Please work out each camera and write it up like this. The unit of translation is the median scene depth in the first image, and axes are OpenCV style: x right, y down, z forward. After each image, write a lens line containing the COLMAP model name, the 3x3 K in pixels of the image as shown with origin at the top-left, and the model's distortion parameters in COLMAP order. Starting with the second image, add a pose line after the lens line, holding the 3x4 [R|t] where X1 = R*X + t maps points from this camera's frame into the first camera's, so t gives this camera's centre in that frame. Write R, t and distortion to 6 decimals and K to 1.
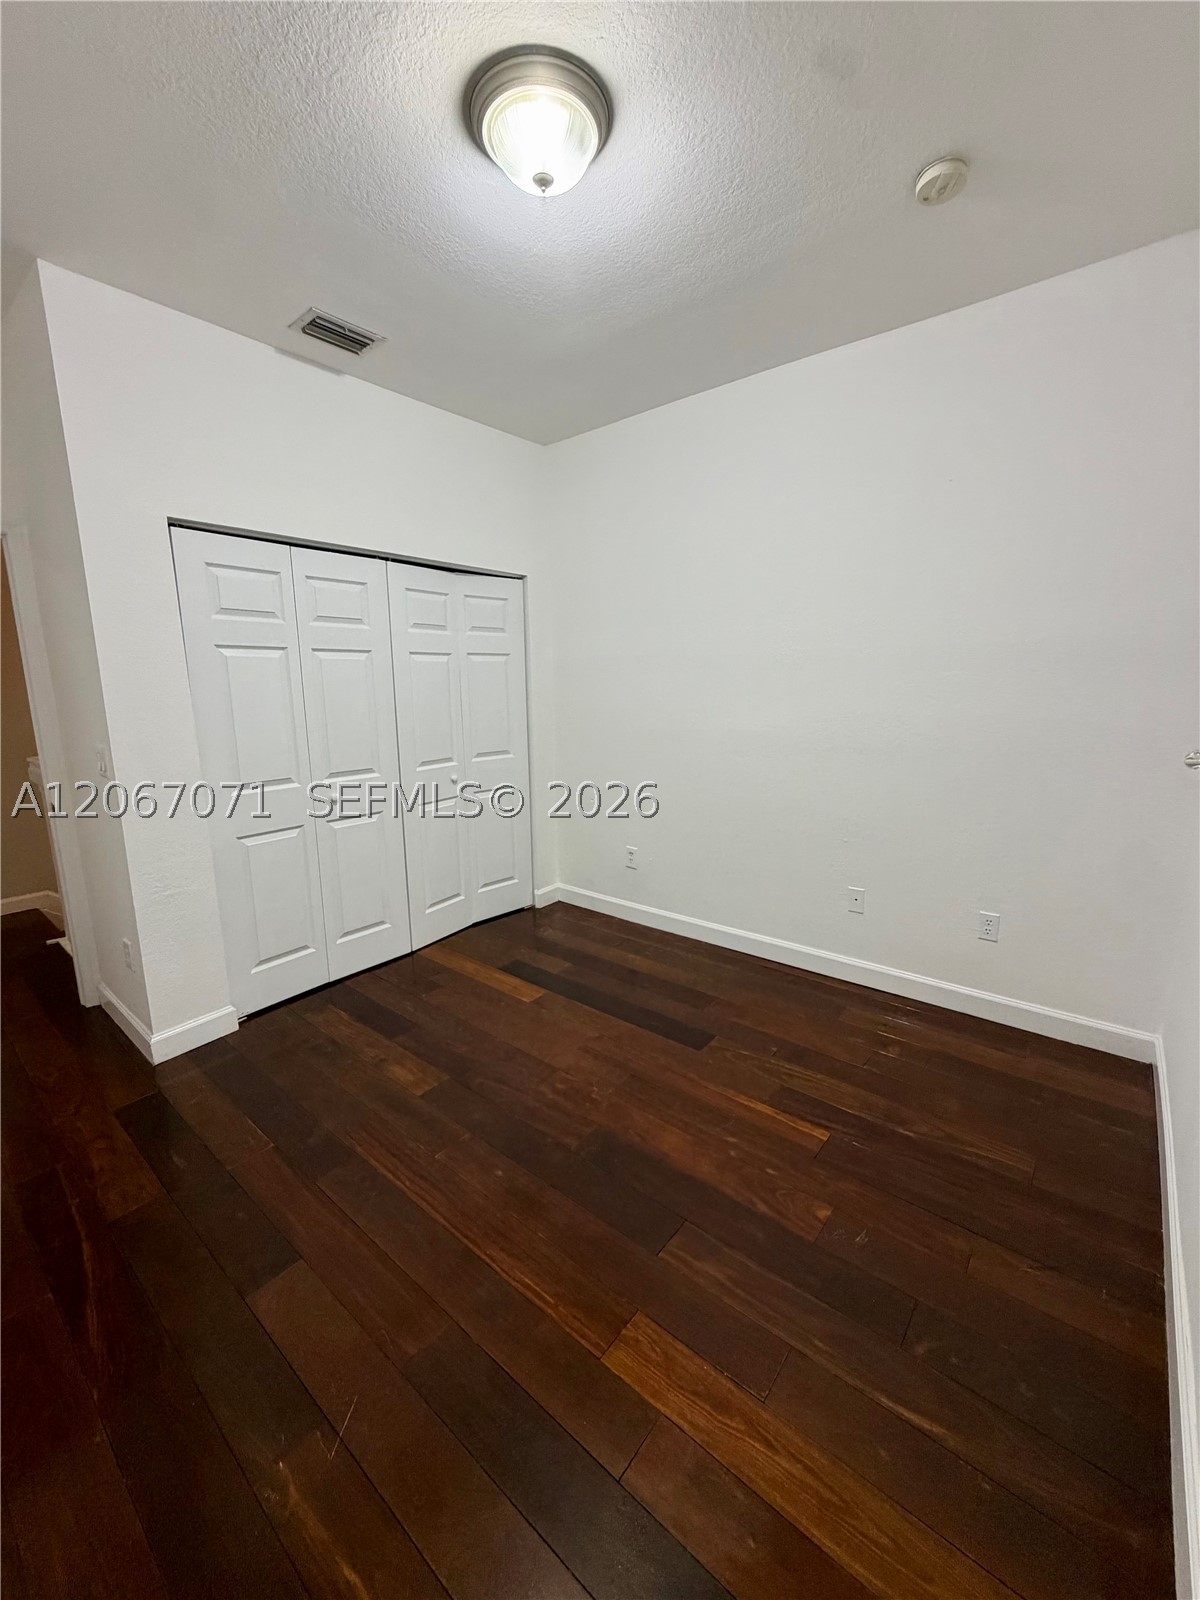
lens RADIAL K [[637.1, 0, 609.3], [0, 637.1, 804.9], [0, 0, 1]] dist [-0.000651, -0.000147]
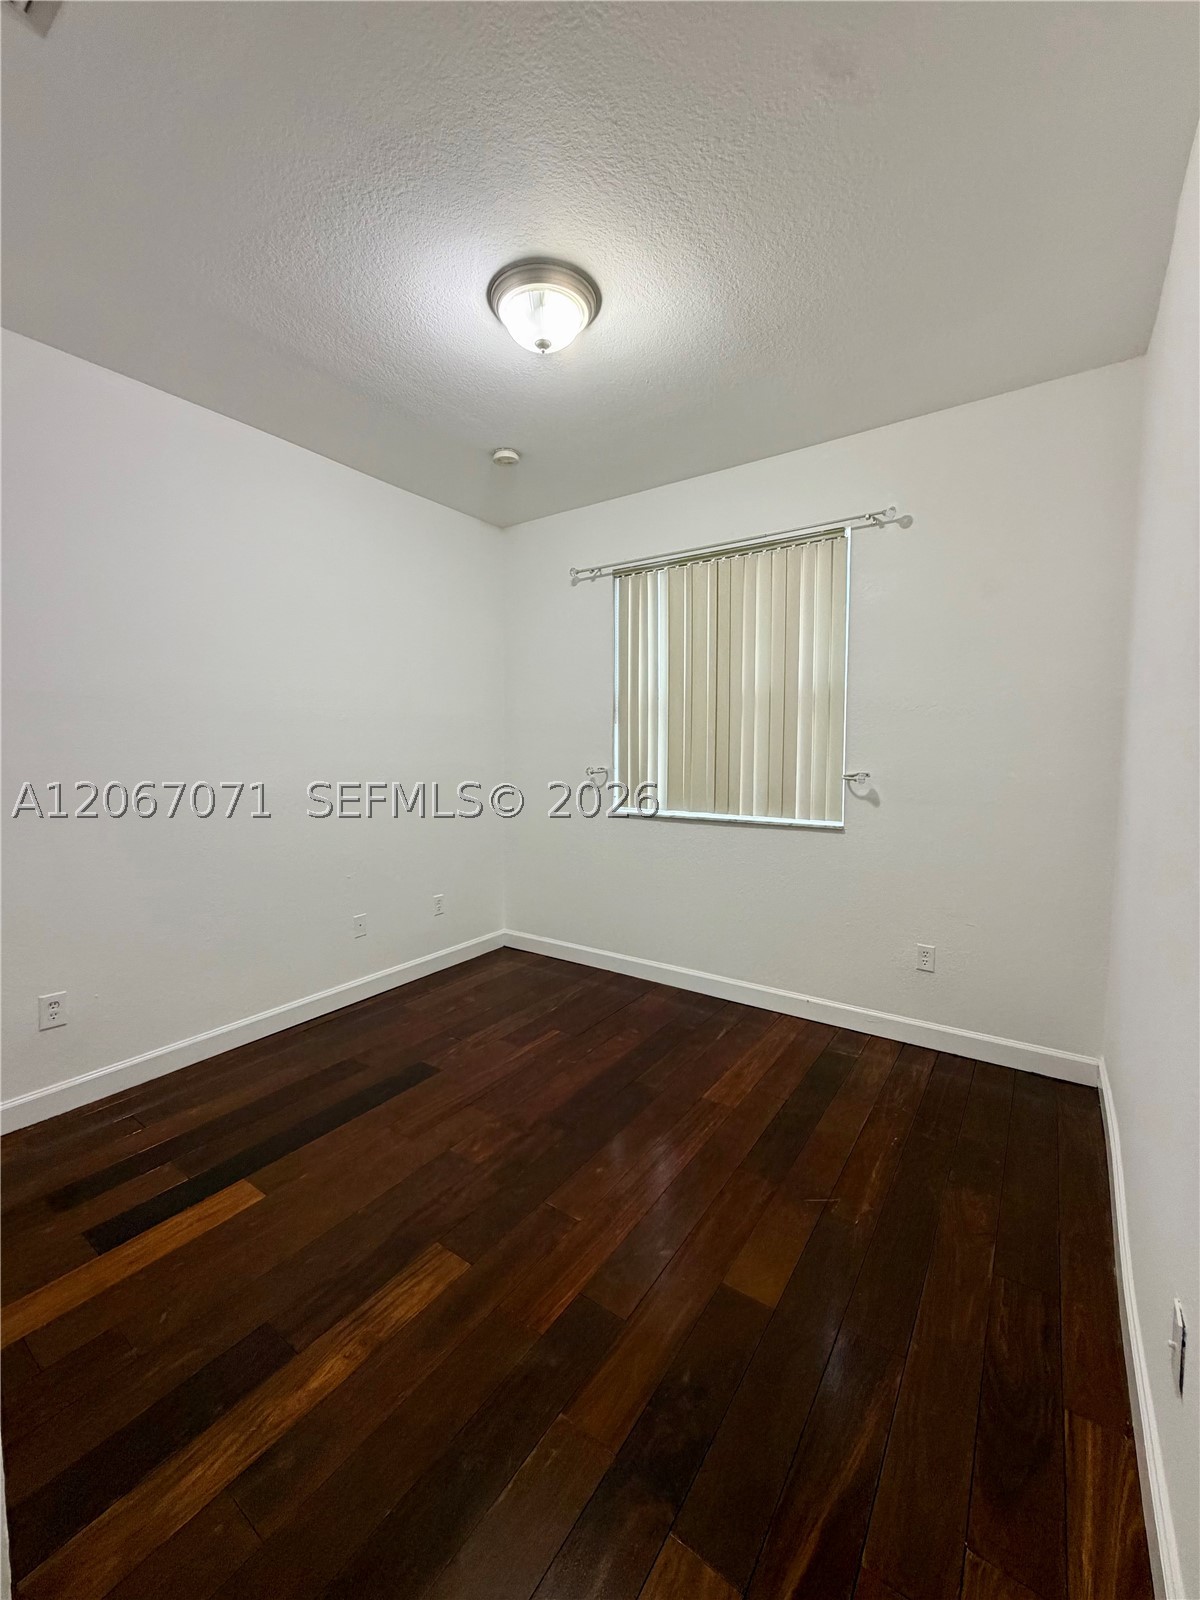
lens RADIAL K [[638.3, 0, 594.9], [0, 638.3, 793.1], [0, 0, 1]] dist [-0.000274, -0.000090]
pose [[-0.067607, -0.062668, 0.995742, -0.936722], [0.193067, 0.978339, 0.074681, -0.108569], [-0.978854, 0.197294, -0.054043, 0.717461]]
